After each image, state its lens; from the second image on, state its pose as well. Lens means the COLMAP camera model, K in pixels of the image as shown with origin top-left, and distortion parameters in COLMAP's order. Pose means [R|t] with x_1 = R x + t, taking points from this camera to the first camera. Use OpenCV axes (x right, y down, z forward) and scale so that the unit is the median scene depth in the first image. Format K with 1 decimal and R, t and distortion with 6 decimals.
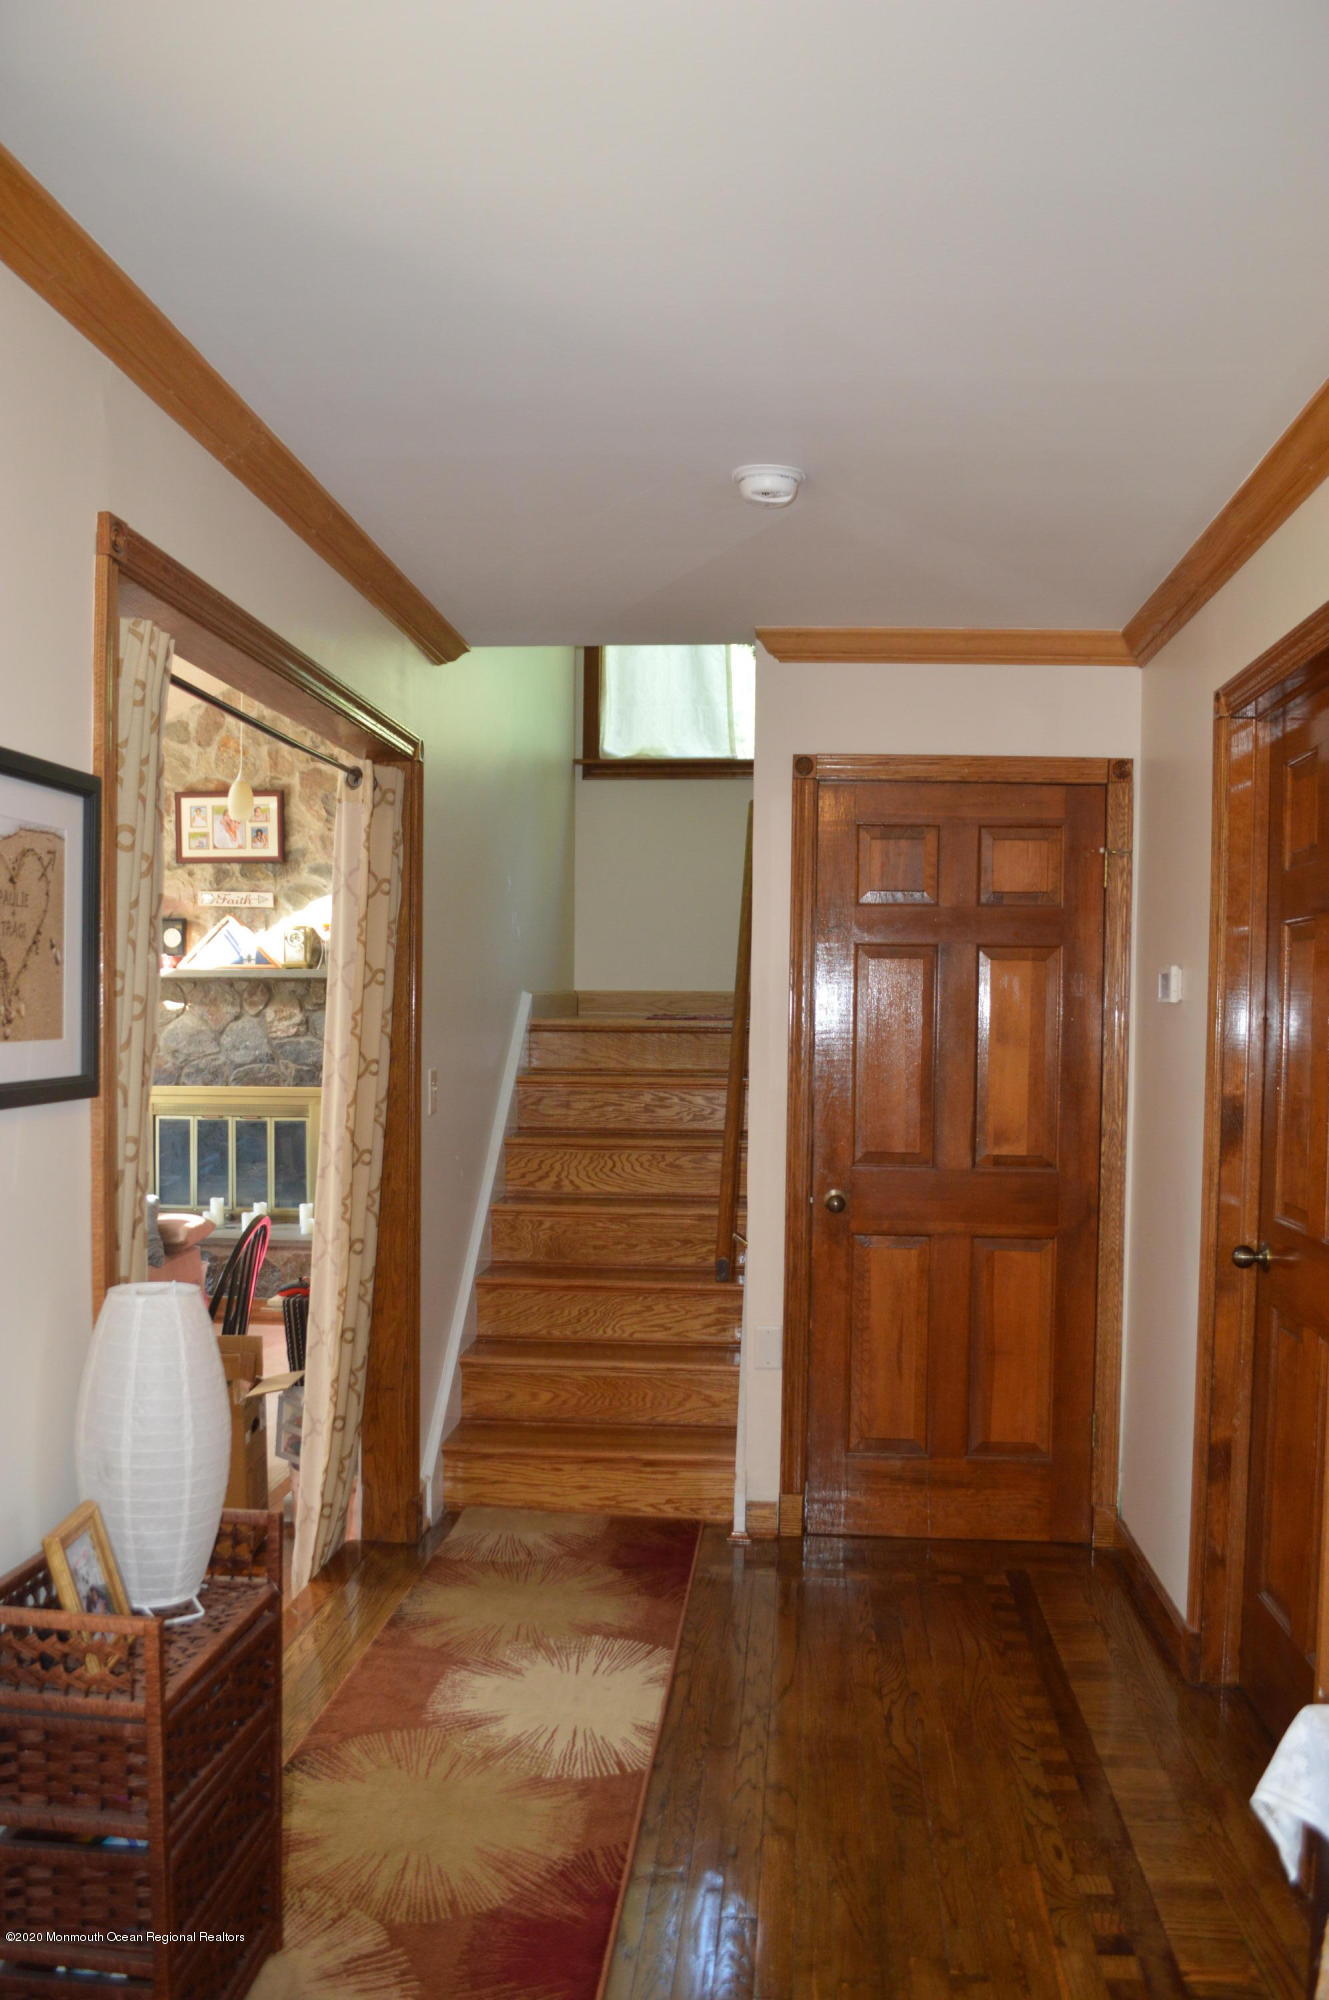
lens RADIAL K [[1570.7, 0, 664.6], [0, 1570.7, 1004.9], [0, 0, 1]] dist [-0.094883, 0.009580]
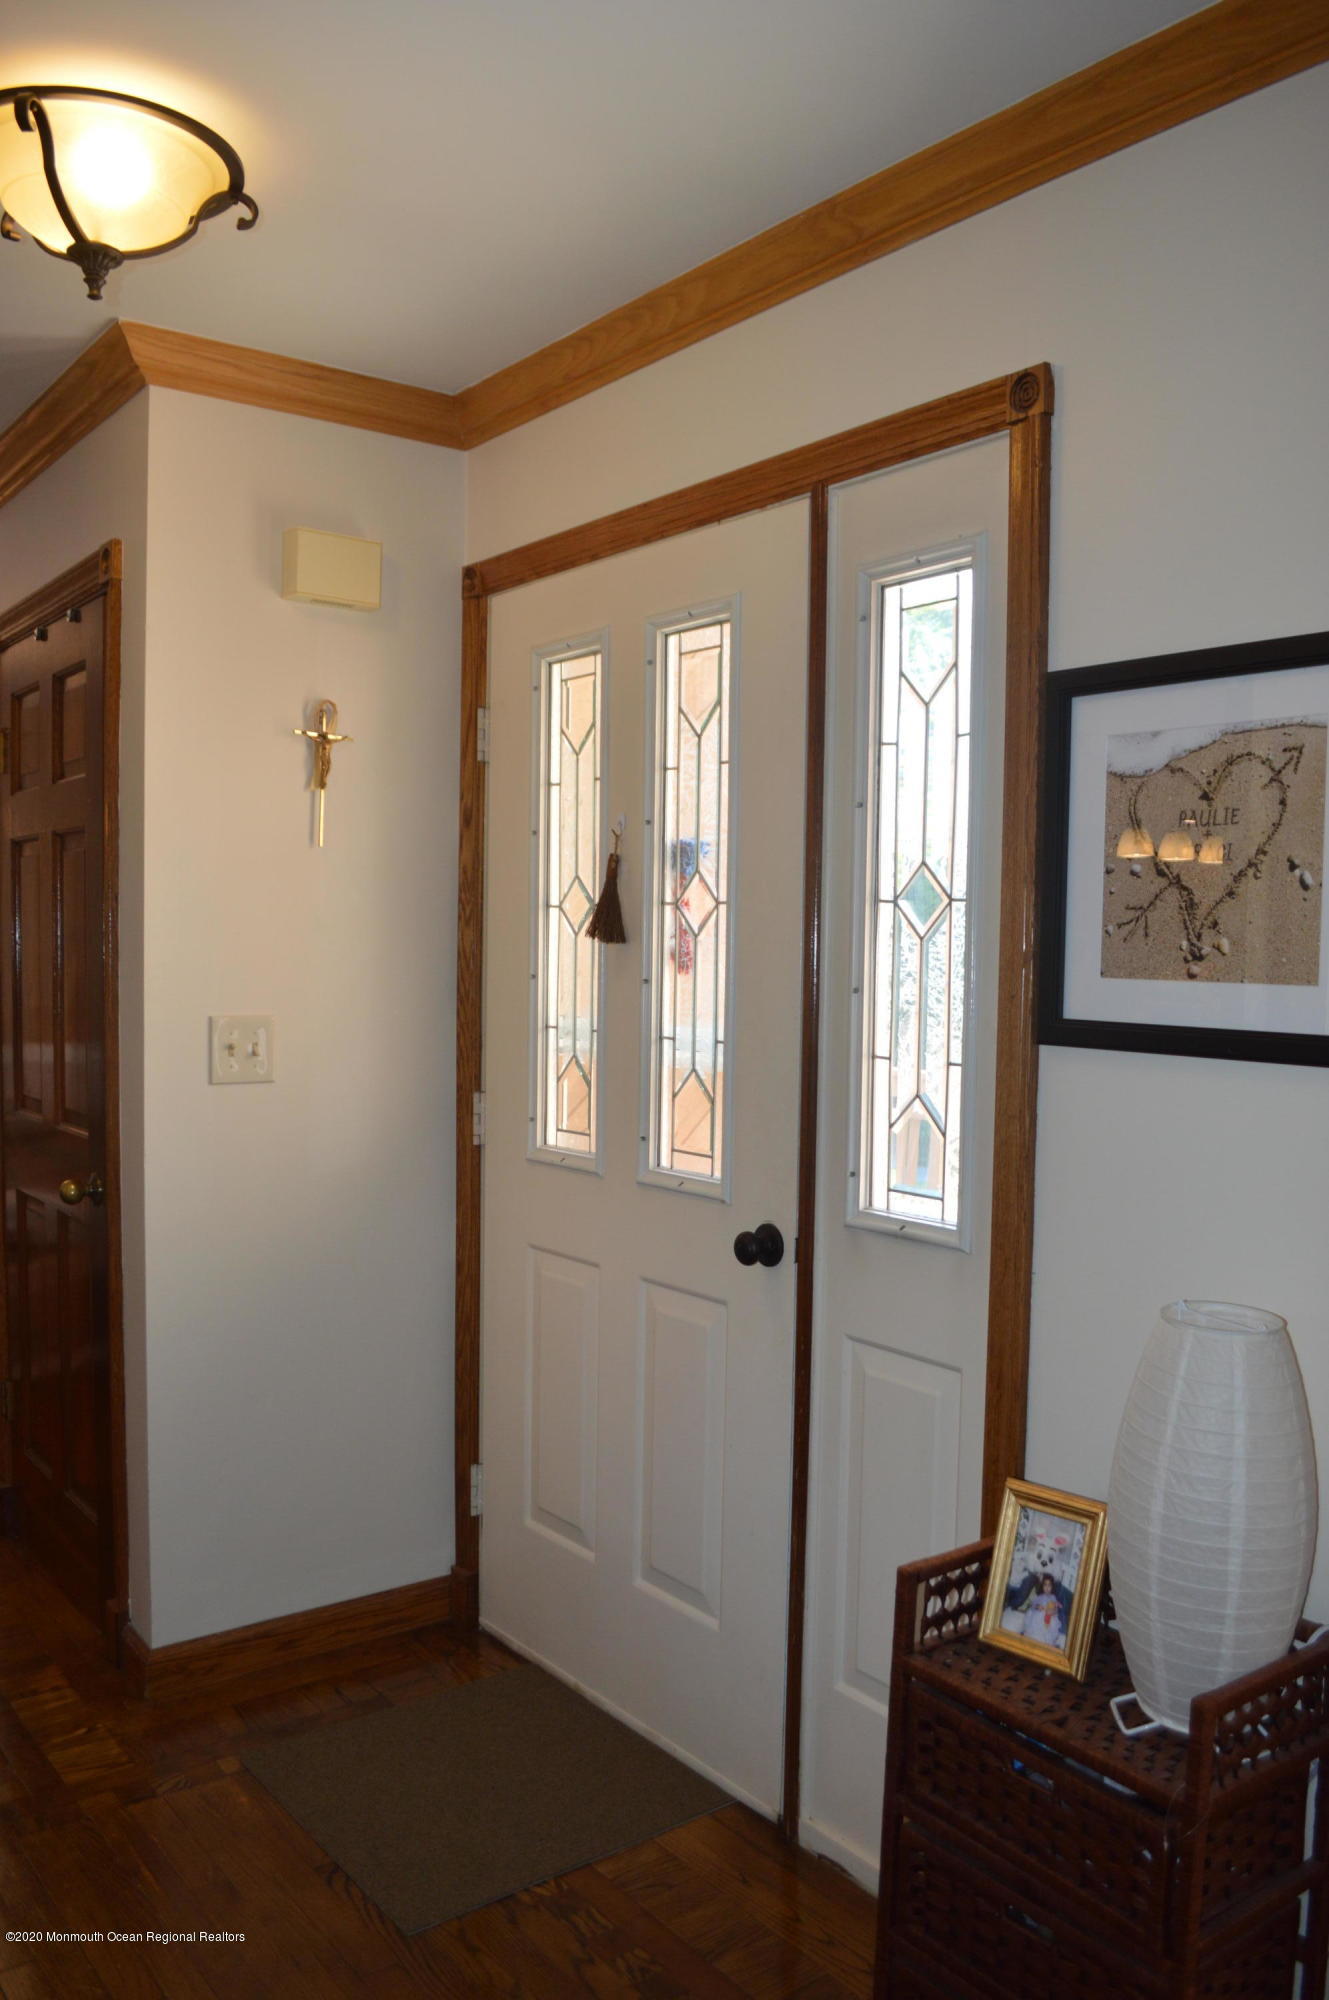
lens RADIAL K [[1570.7, 0, 664.7], [0, 1570.7, 1000.4], [0, 0, 1]] dist [-0.094883, 0.009580]
pose [[-0.741429, 0.000209, -0.671032, 0.388277], [-0.031448, 0.998890, 0.035058, 0.013178], [0.670294, 0.047095, -0.740599, 1.431497]]
